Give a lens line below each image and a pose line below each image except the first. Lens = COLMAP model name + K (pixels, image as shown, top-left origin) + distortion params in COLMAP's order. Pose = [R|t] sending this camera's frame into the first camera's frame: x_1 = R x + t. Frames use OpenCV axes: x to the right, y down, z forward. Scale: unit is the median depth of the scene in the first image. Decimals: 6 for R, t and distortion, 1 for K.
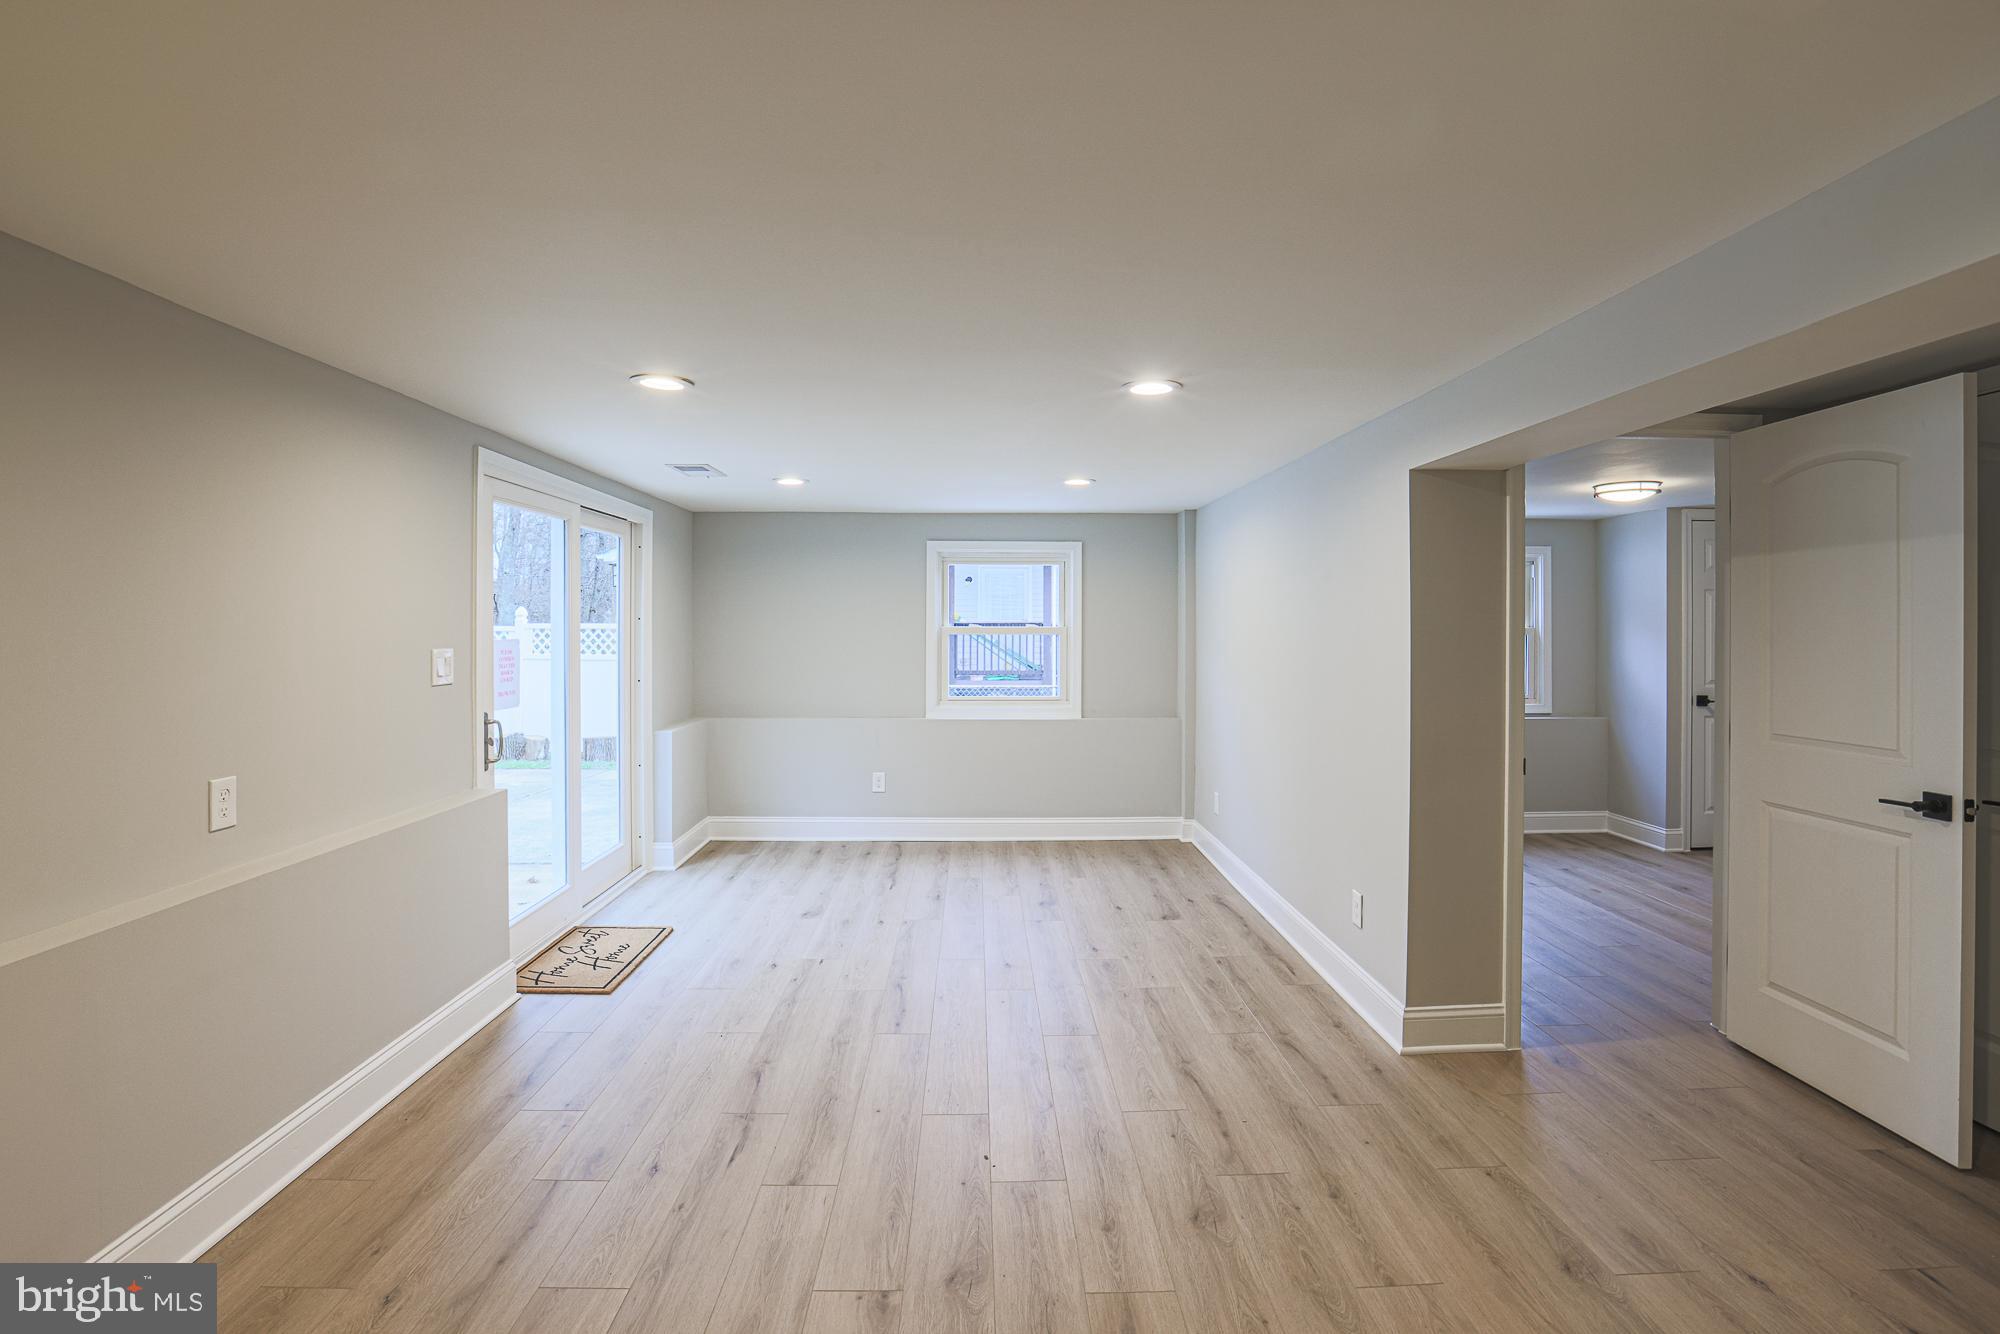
lens RADIAL K [[913.1, 0, 977.3], [0, 913.1, 654.1], [0, 0, 1]] dist [-0.040159, 0.015642]
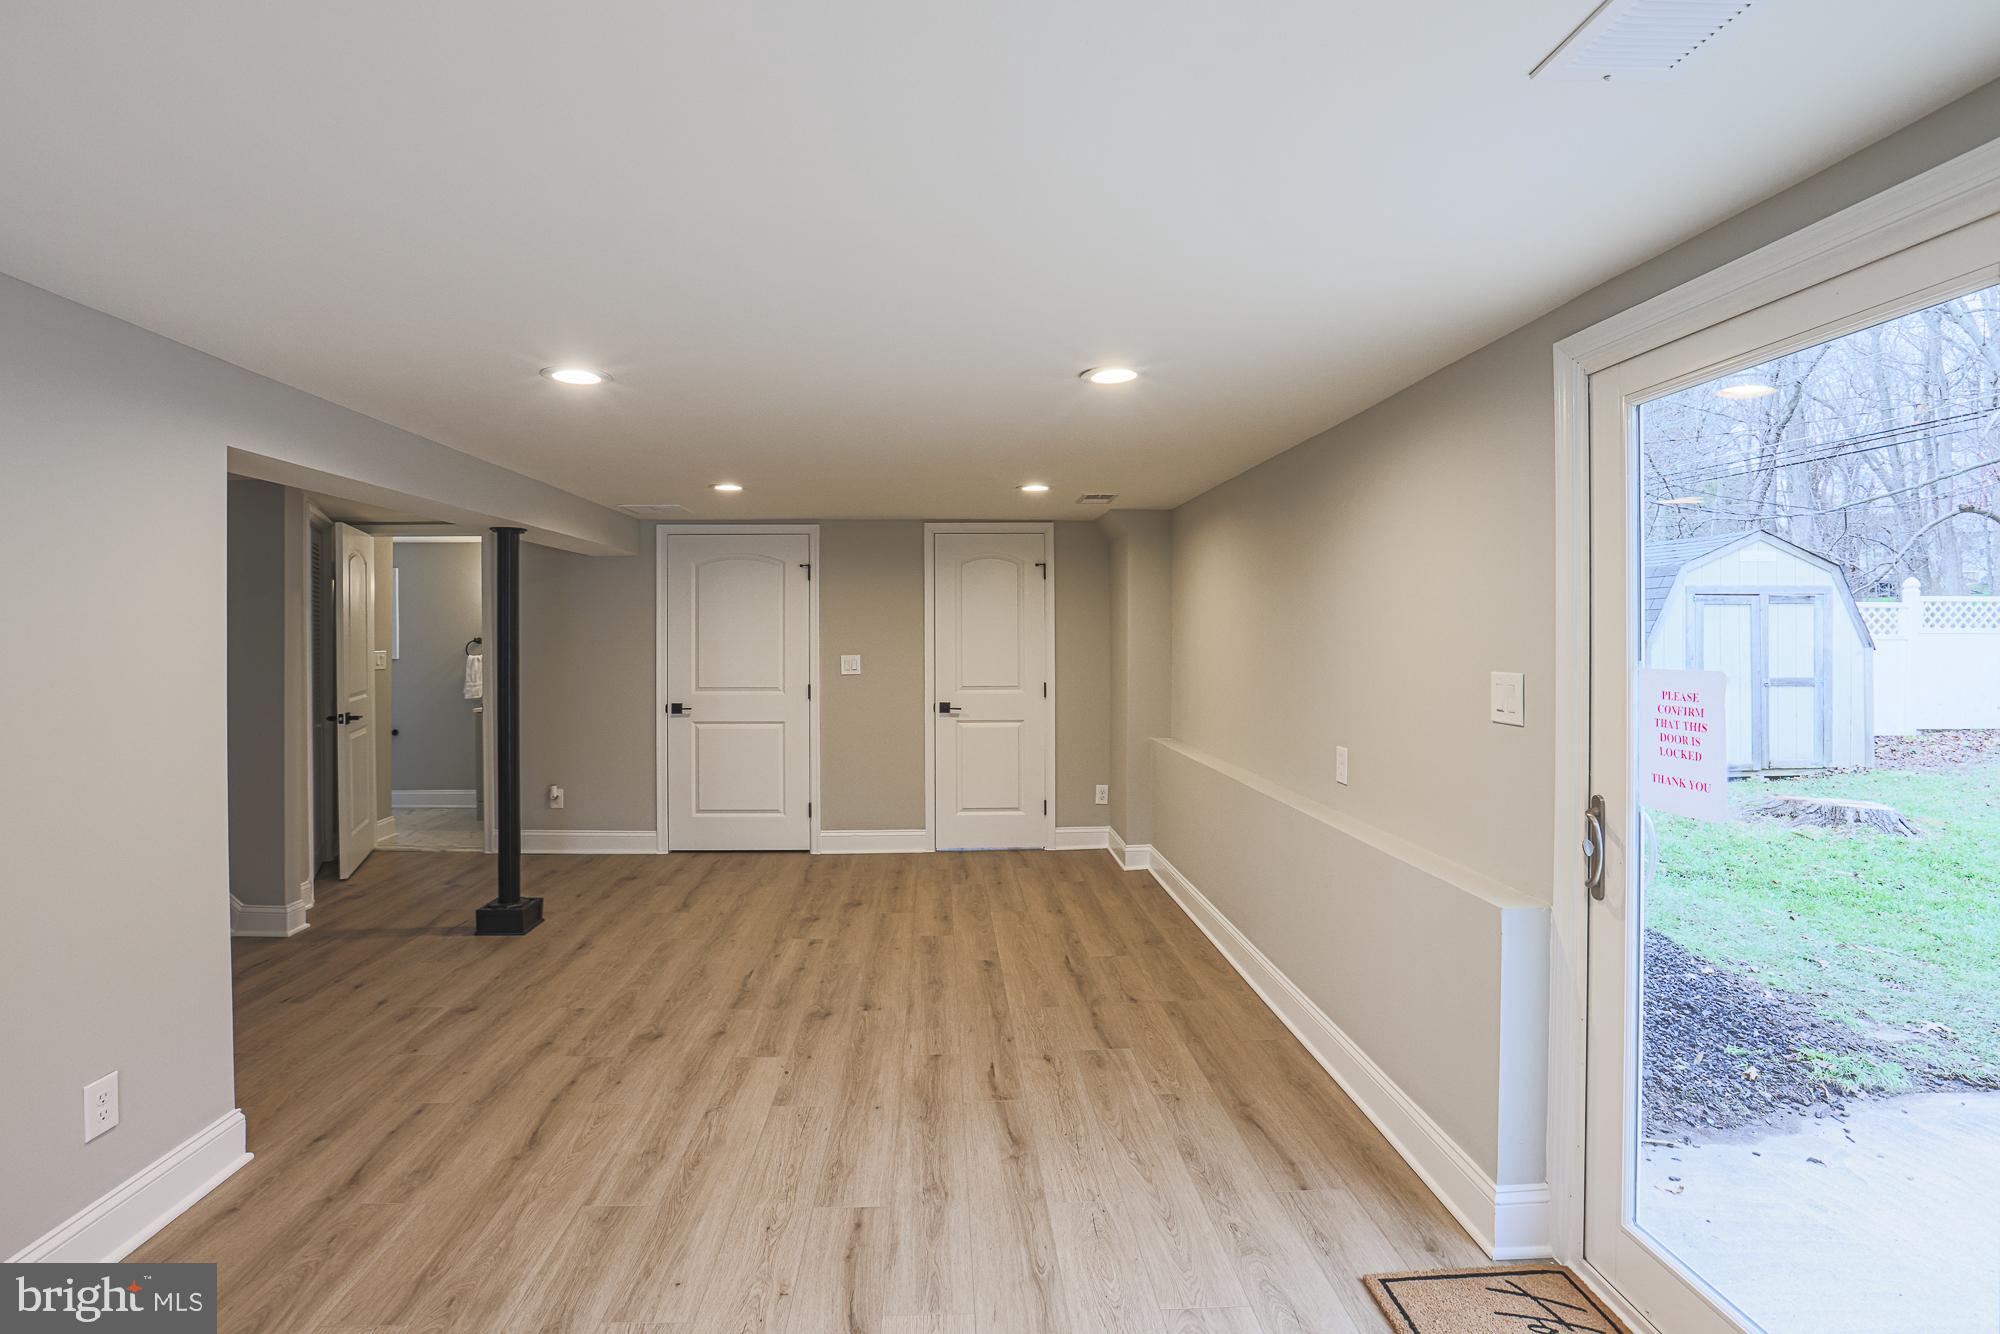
lens RADIAL K [[940.8, 0, 979.7], [0, 940.8, 639.1], [0, 0, 1]] dist [-0.056782, 0.025605]
pose [[-0.999182, 0.000180, -0.040431, -0.174618], [-0.001205, 0.999413, 0.034232, -0.064879], [0.040414, 0.034252, -0.998596, 1.948771]]
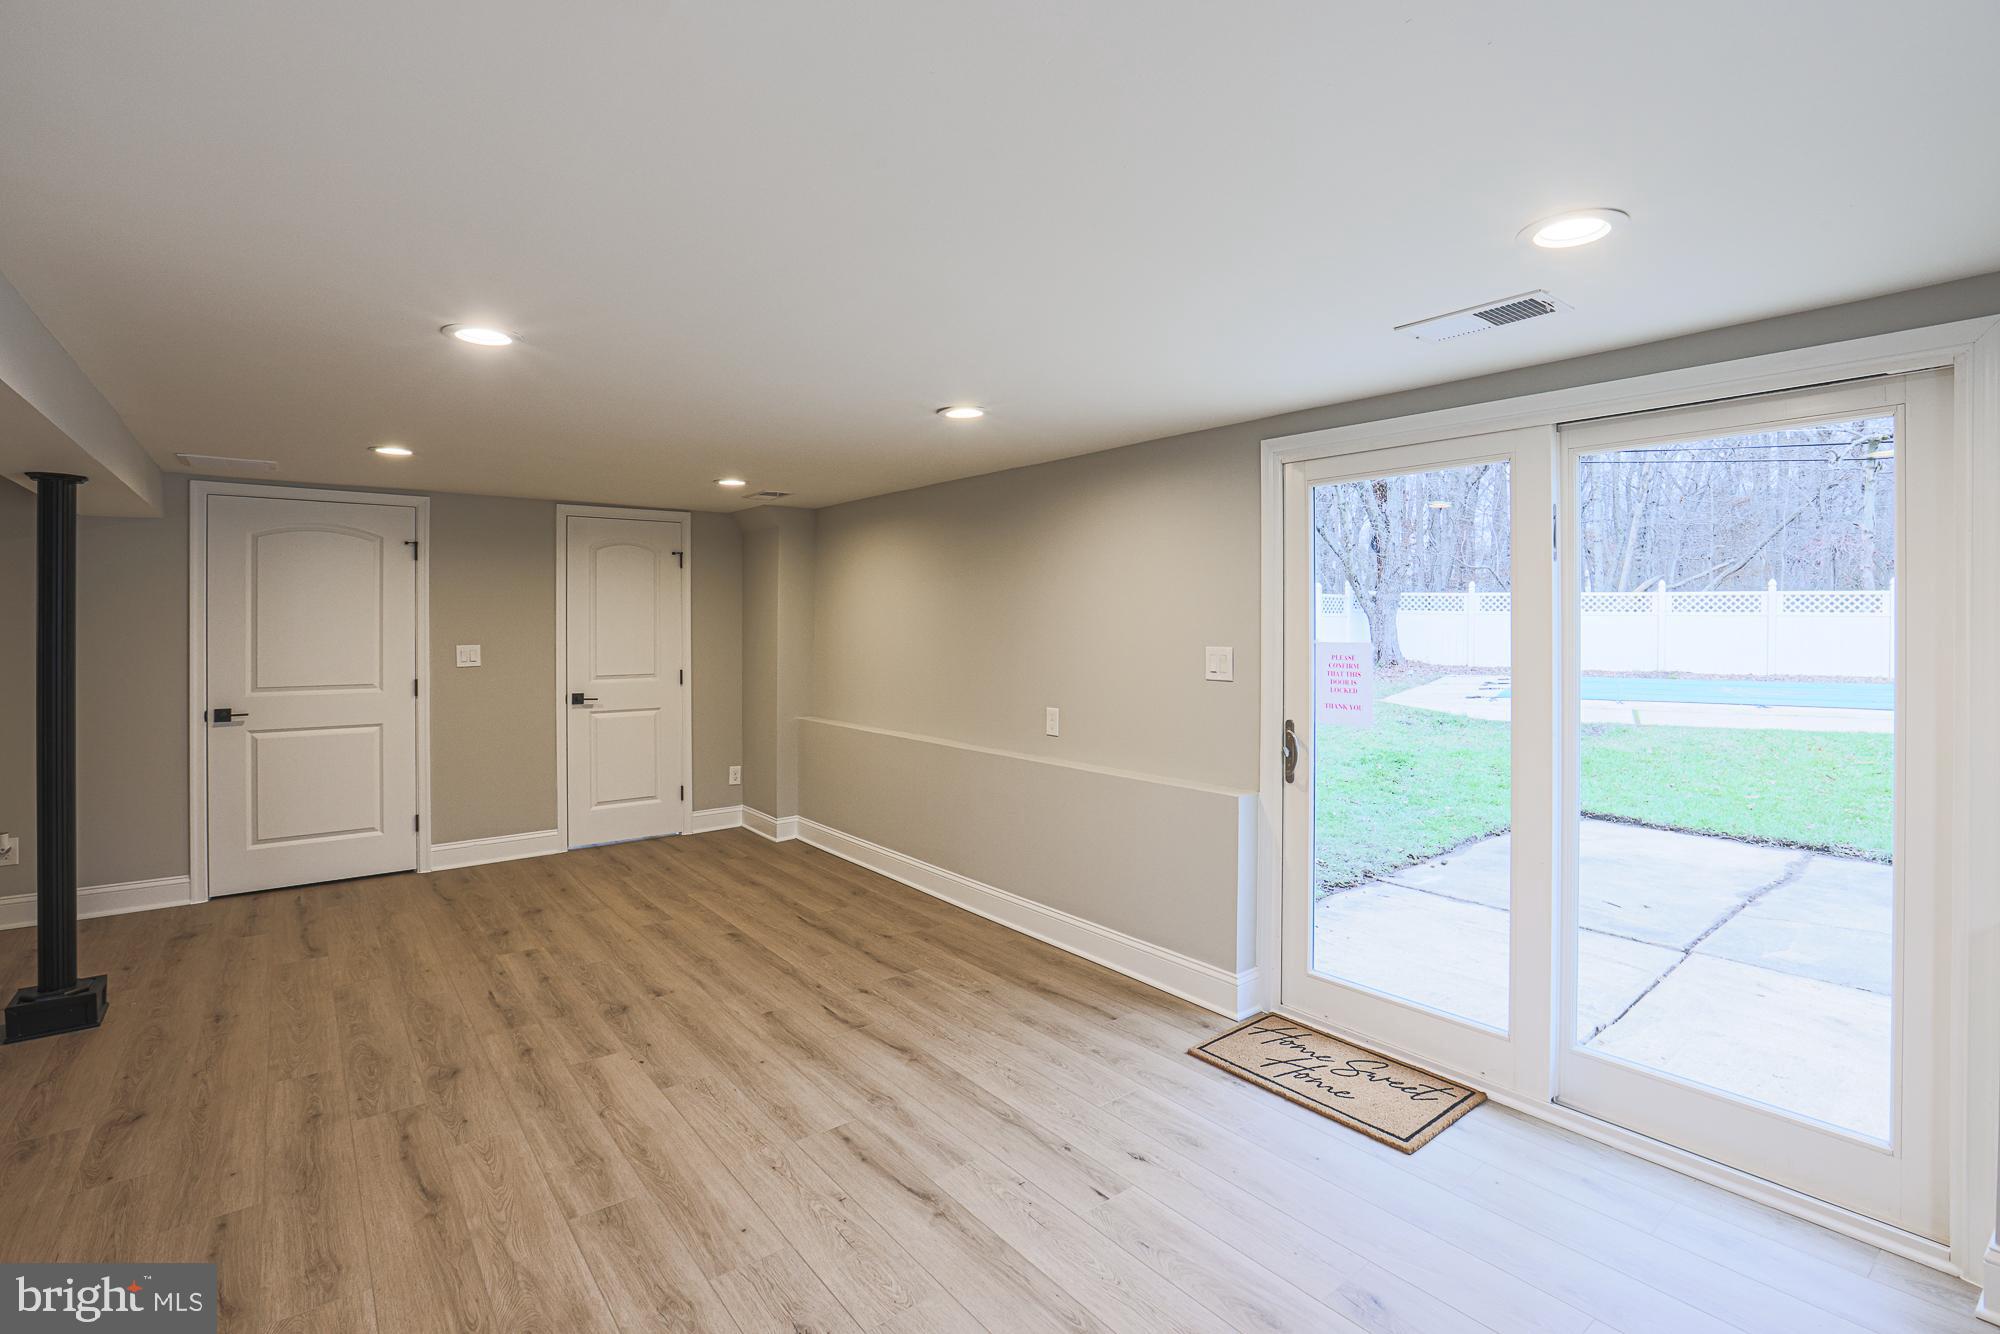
lens RADIAL K [[927.9, 0, 1019.0], [0, 927.9, 625.8], [0, 0, 1]] dist [-0.052307, 0.019884]
pose [[-0.777287, 0.001813, -0.629144, 0.335551], [-0.019036, 0.999470, 0.026399, -0.064712], [0.628859, 0.032496, -0.776840, 1.956818]]
